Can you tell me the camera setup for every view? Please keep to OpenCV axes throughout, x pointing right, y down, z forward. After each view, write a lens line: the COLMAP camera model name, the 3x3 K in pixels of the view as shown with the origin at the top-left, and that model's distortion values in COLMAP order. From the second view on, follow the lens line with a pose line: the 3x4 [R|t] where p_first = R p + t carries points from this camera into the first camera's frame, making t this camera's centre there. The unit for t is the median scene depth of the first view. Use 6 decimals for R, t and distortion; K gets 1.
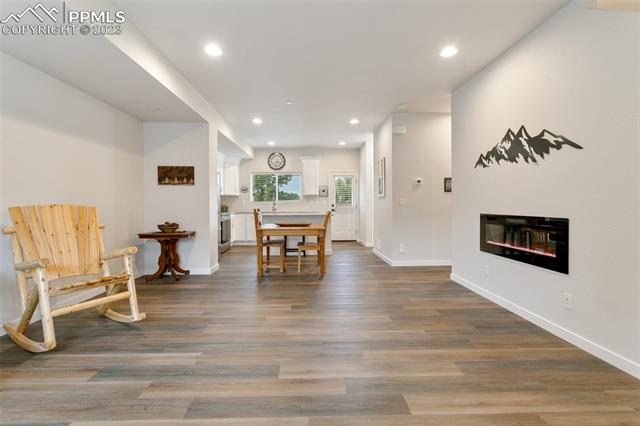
lens RADIAL K [[300.5, 0, 314.8], [0, 300.5, 205.5], [0, 0, 1]] dist [-0.003161, 0.002805]
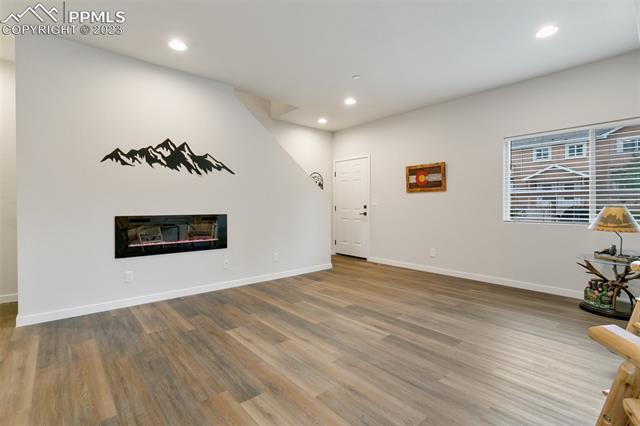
lens RADIAL K [[300.5, 0, 316.5], [0, 300.5, 209.9], [0, 0, 1]] dist [-0.003161, 0.002805]
pose [[-0.633816, -0.007337, 0.773449, -0.519991], [0.004819, 0.999898, 0.013435, -0.000196], [-0.773469, 0.012242, -0.633716, 1.155209]]
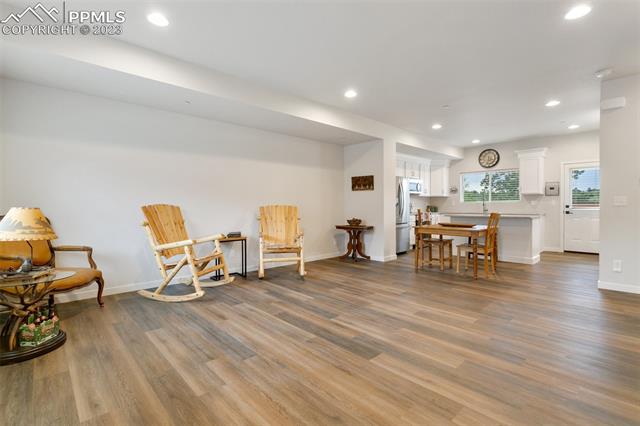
lens RADIAL K [[300.5, 0, 317.3], [0, 300.5, 209.0], [0, 0, 1]] dist [-0.003161, 0.002805]
pose [[0.663803, 0.011022, -0.747827, 0.536599], [-0.002794, 0.999921, 0.012258, -0.003478], [0.747903, -0.006048, 0.663781, -0.034236]]
